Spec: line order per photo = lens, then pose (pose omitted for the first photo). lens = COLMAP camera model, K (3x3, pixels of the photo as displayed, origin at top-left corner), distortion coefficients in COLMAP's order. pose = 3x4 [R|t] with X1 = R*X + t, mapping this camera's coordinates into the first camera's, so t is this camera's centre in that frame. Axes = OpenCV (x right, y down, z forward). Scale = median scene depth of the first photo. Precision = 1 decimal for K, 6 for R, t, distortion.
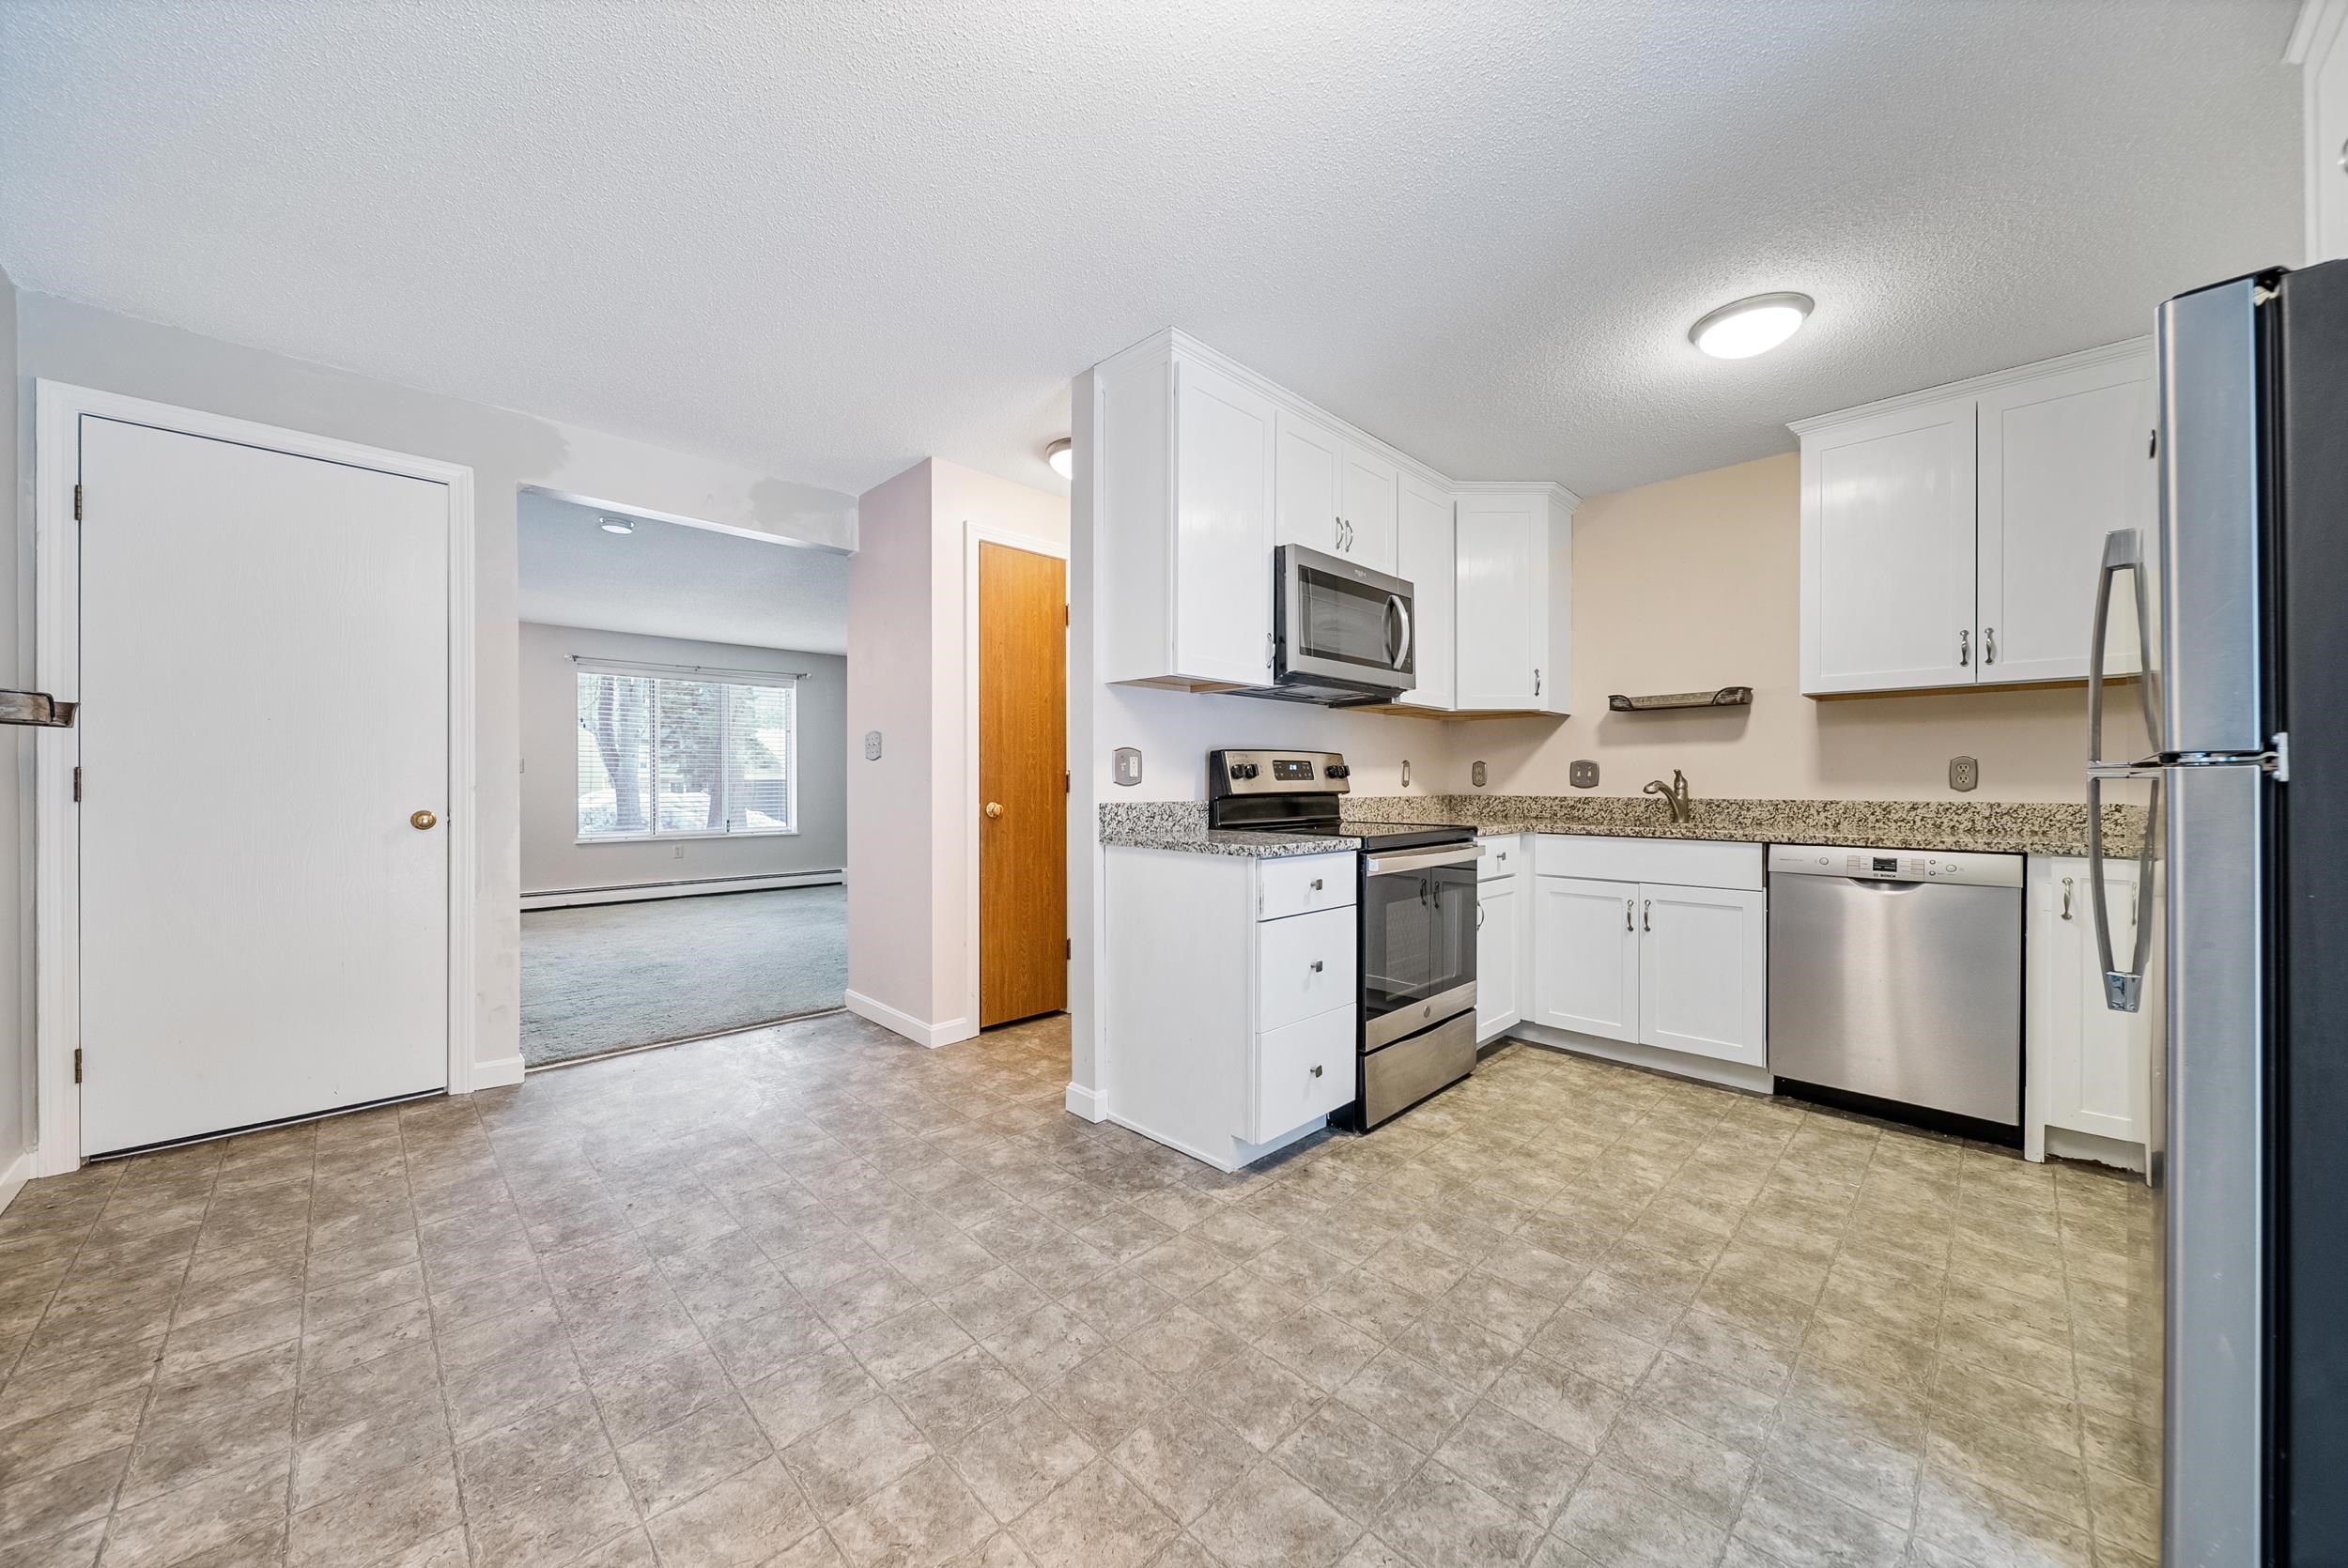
lens RADIAL K [[838.9, 0, 1182.0], [0, 838.9, 786.4], [0, 0, 1]] dist [0.002911, -0.001618]
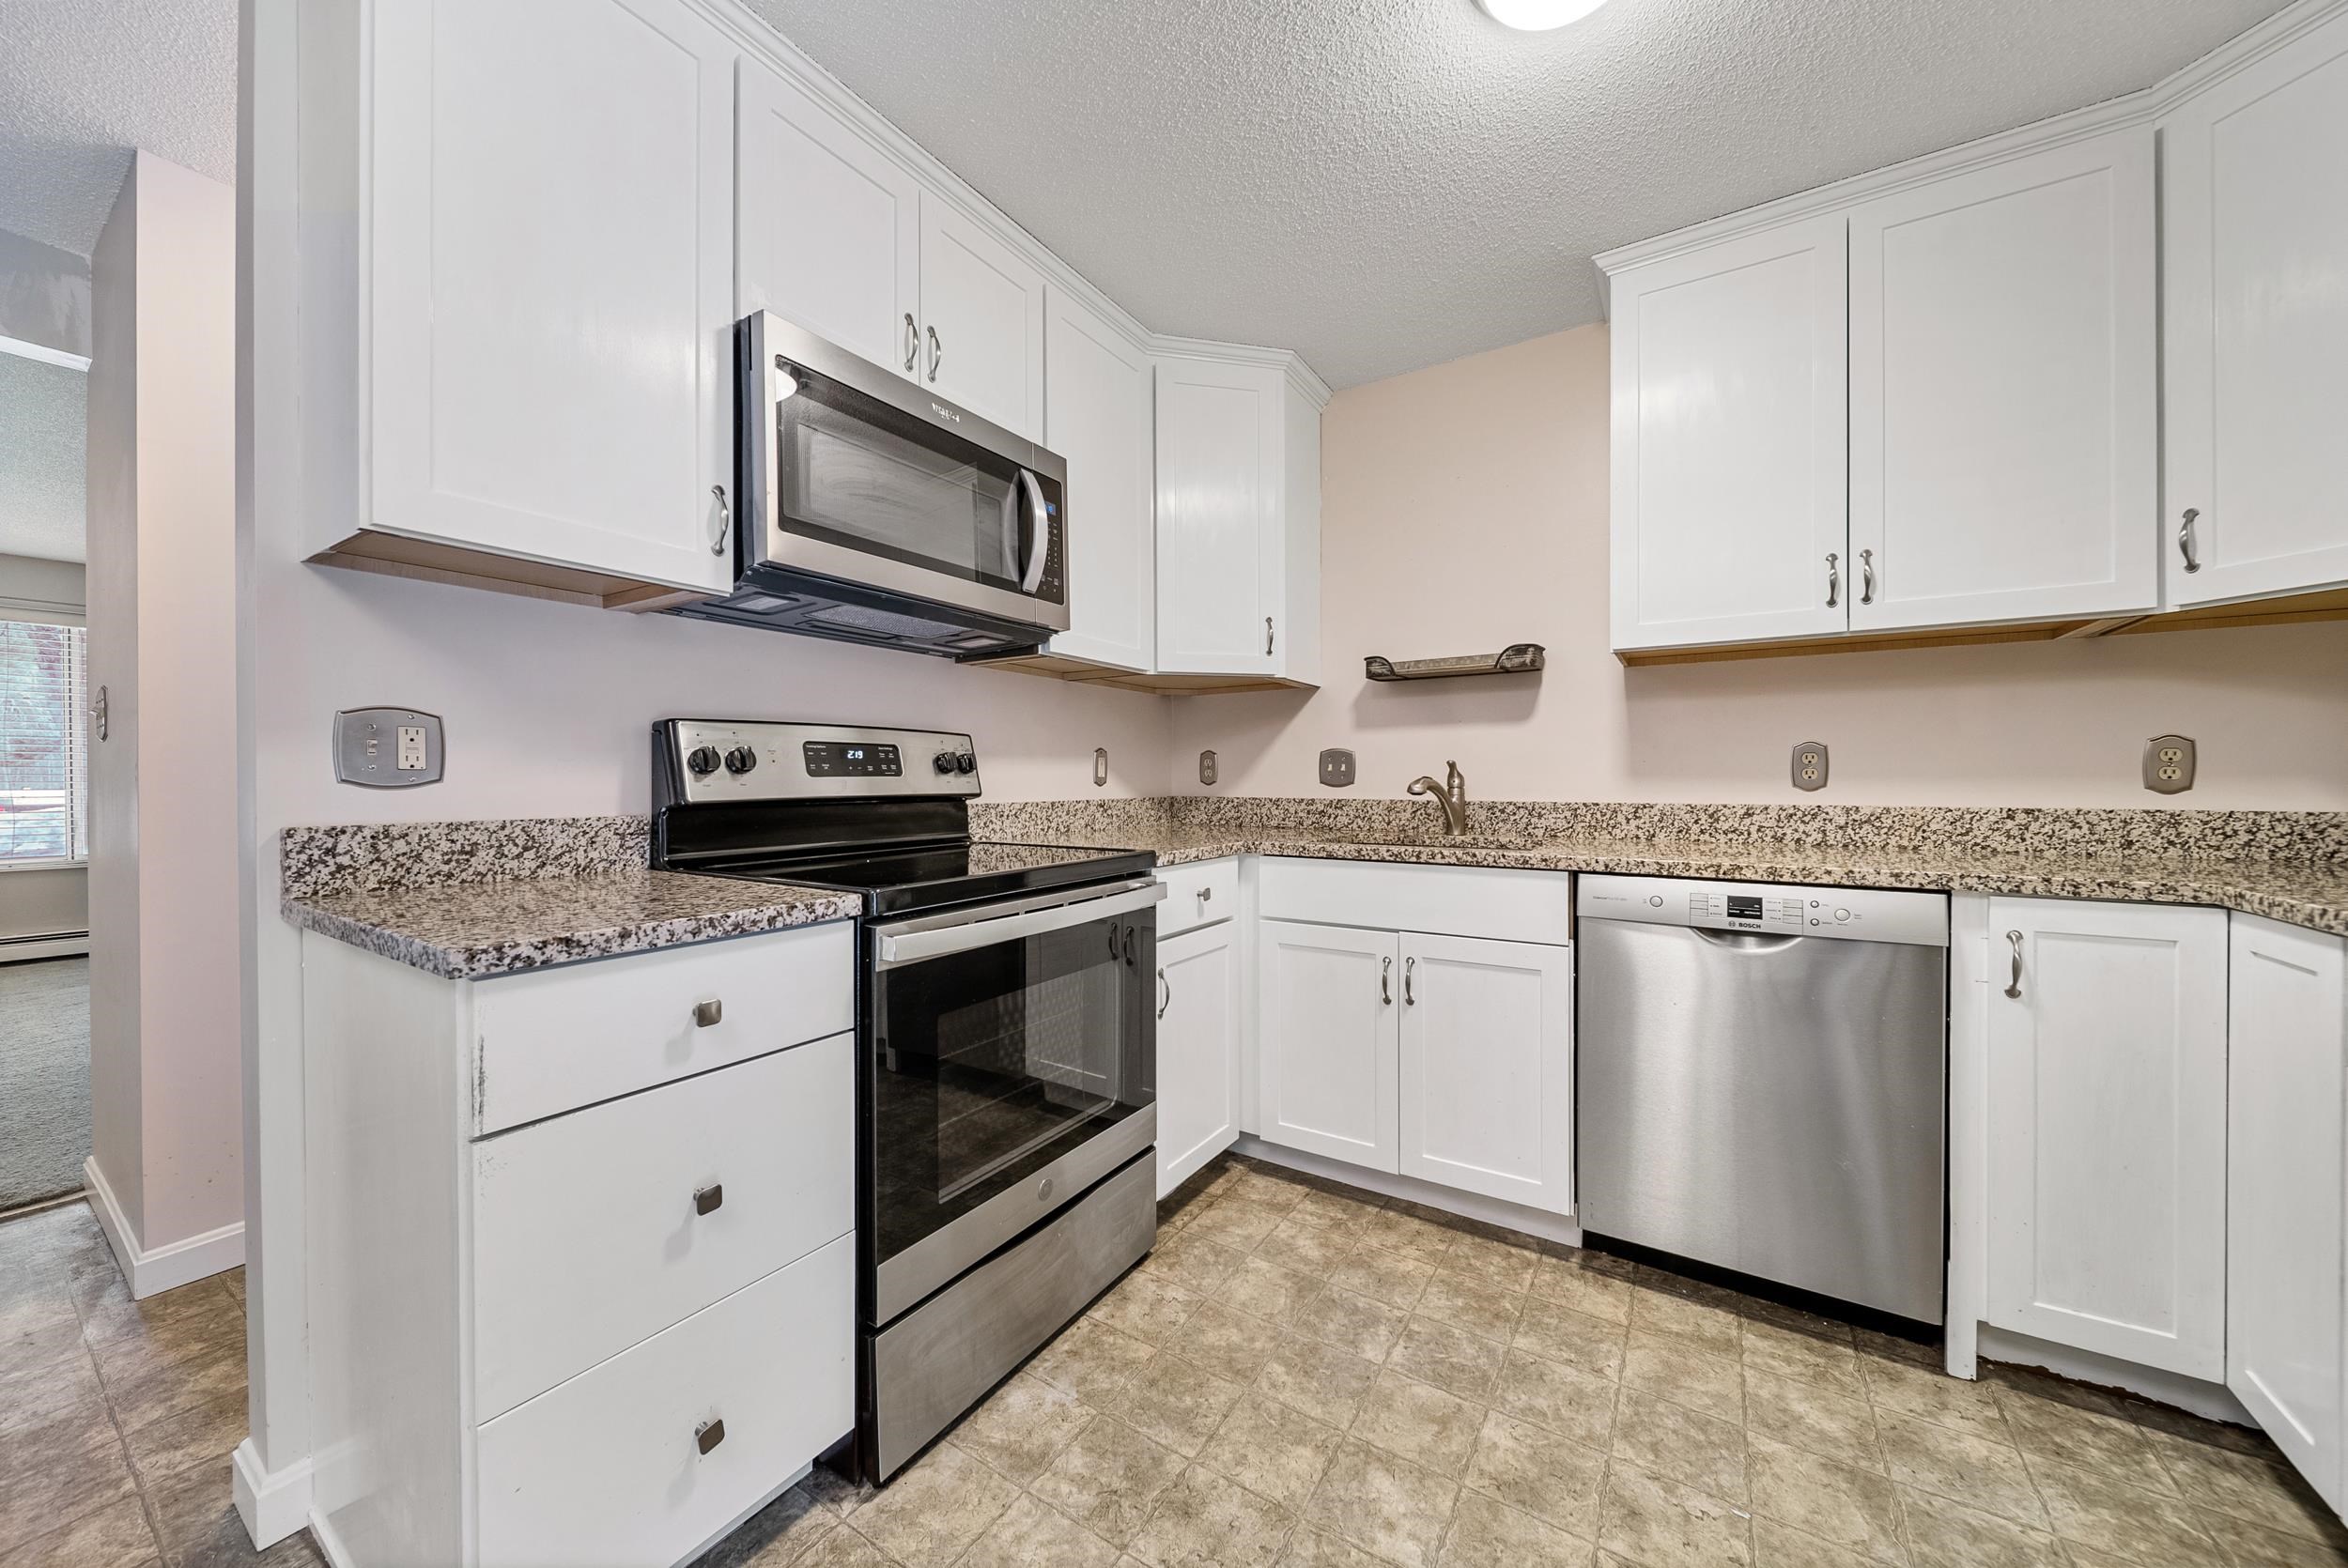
lens RADIAL K [[838.9, 0, 1179.6], [0, 838.9, 781.6], [0, 0, 1]] dist [0.002911, -0.001618]
pose [[0.976884, -0.002506, 0.213754, 0.262502], [0.002468, 0.999997, 0.000446, -0.003875], [-0.213754, 0.000092, 0.976887, 0.437371]]
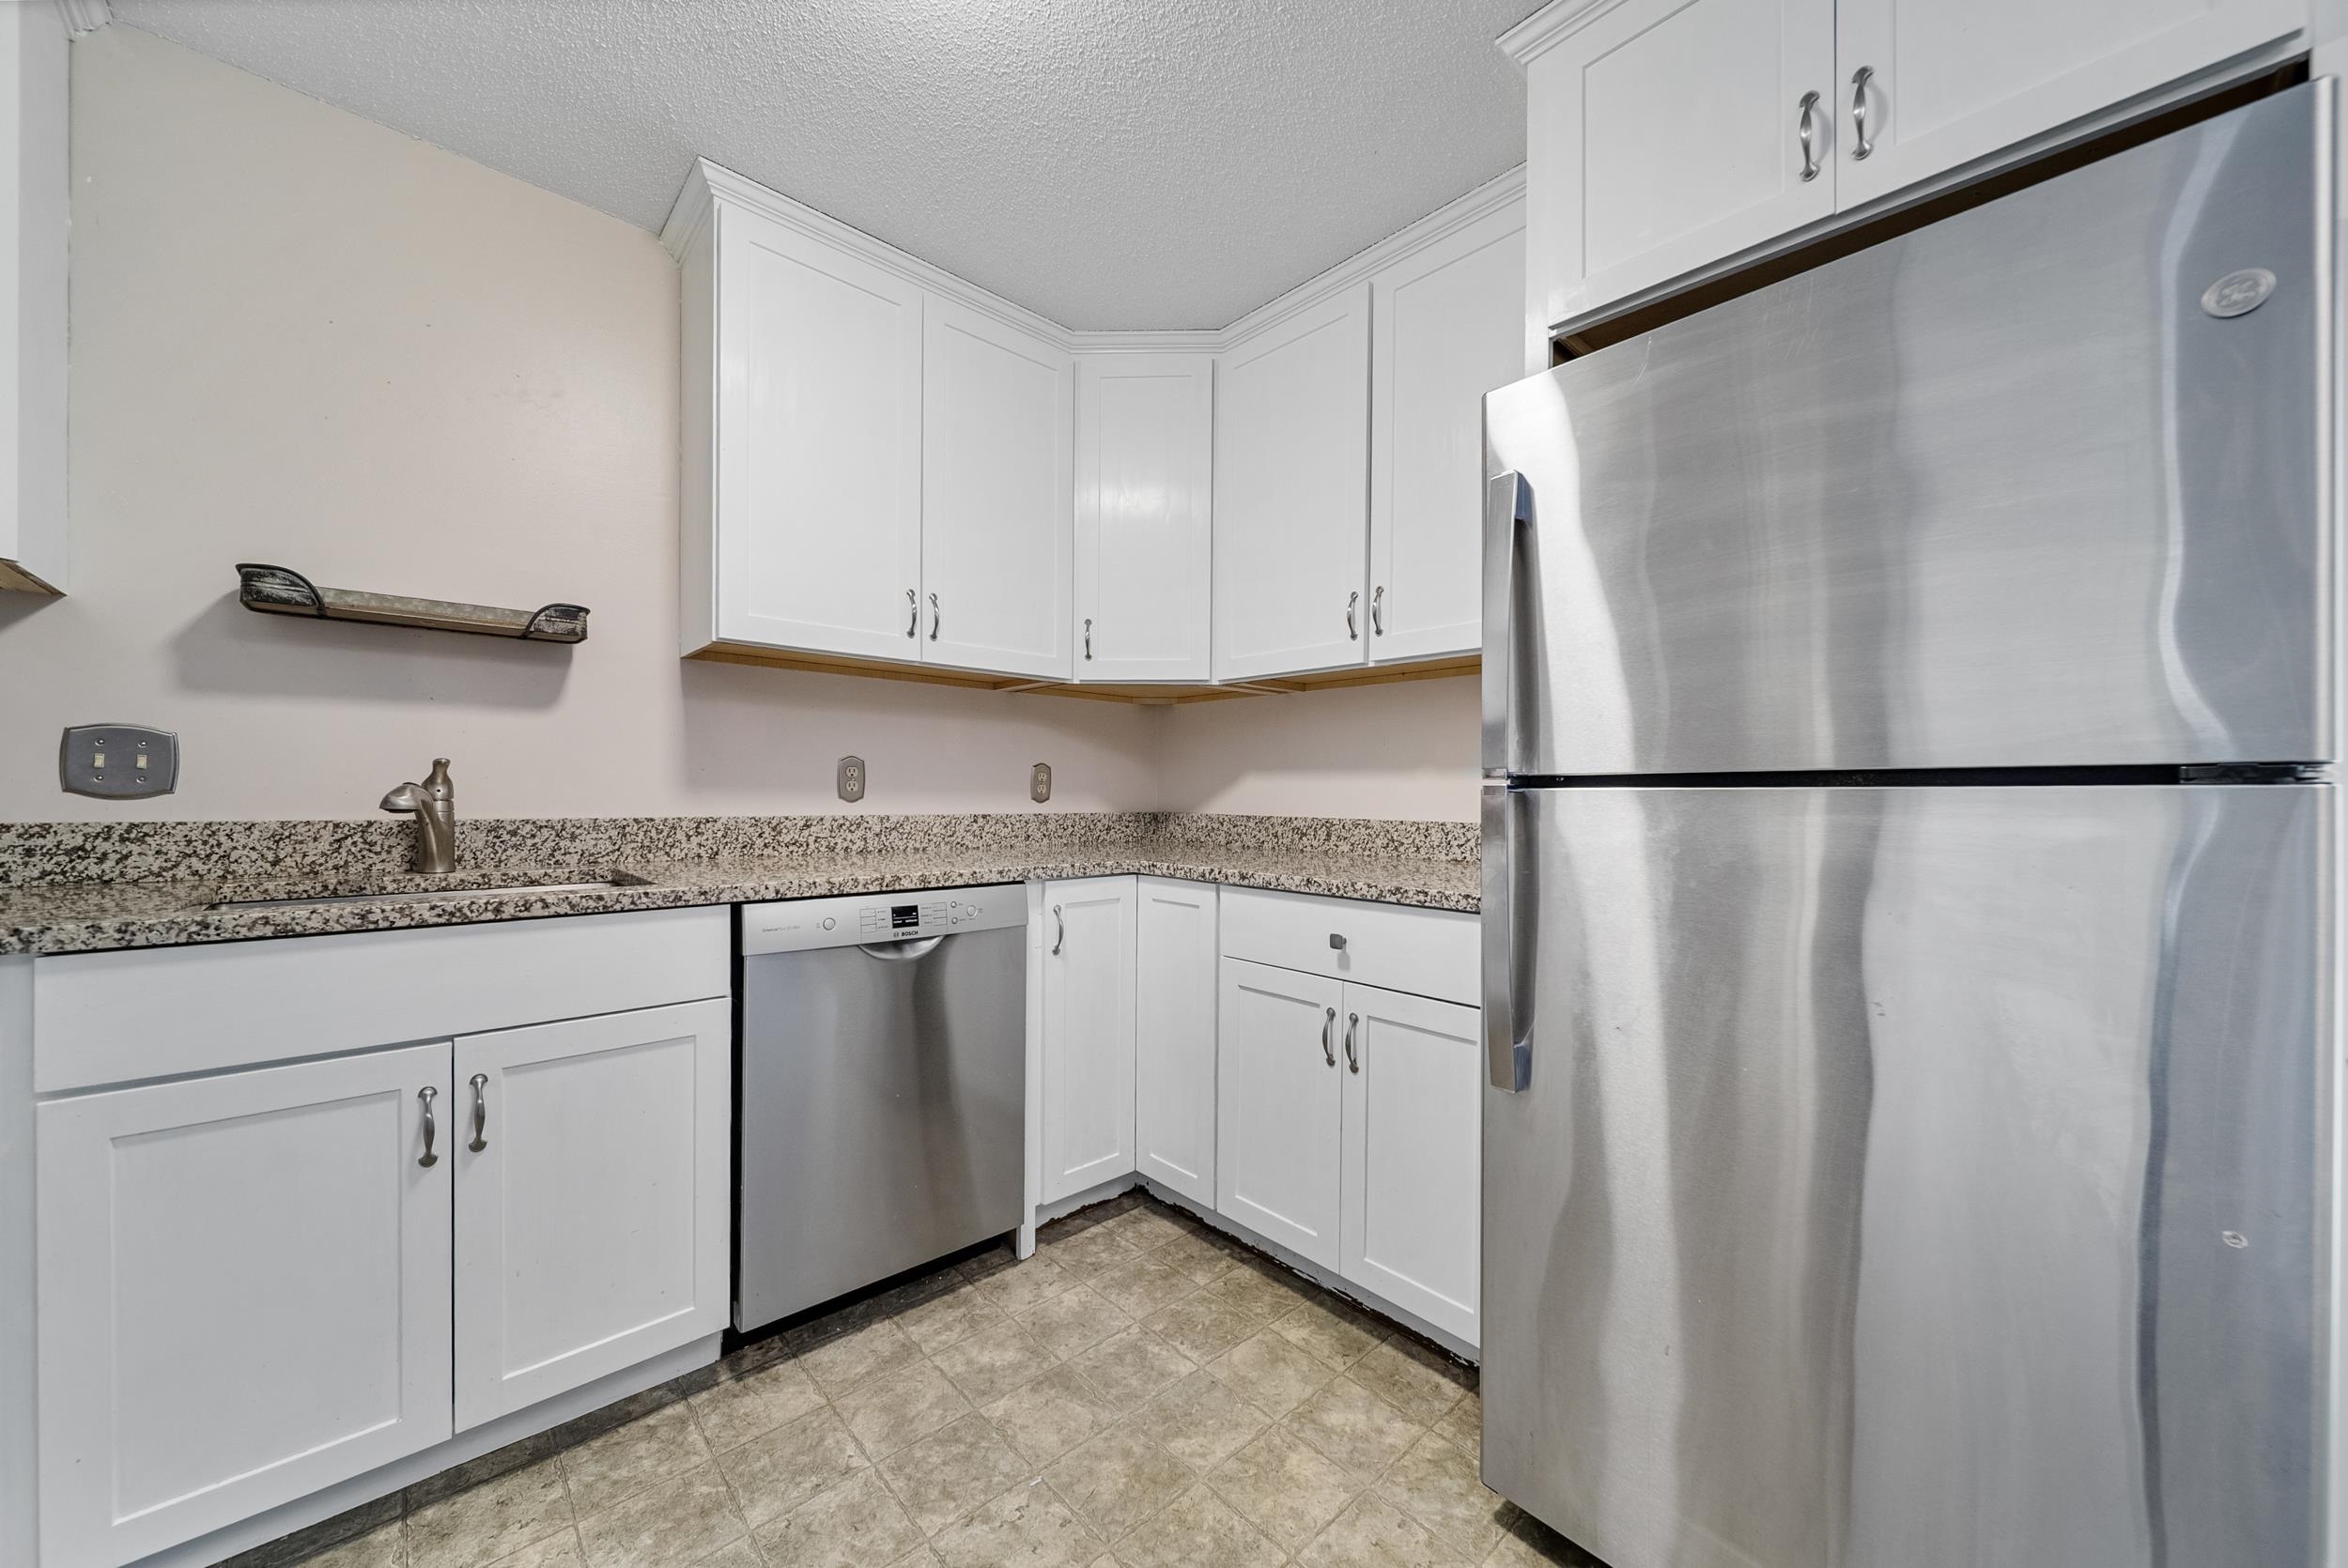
lens RADIAL K [[838.9, 0, 1166.1], [0, 838.9, 796.7], [0, 0, 1]] dist [0.002911, -0.001618]
pose [[0.048889, -0.004381, 0.998795, 0.178378], [-0.006531, 0.999968, 0.004706, -0.005020], [-0.998783, -0.006753, 0.048859, 0.714245]]
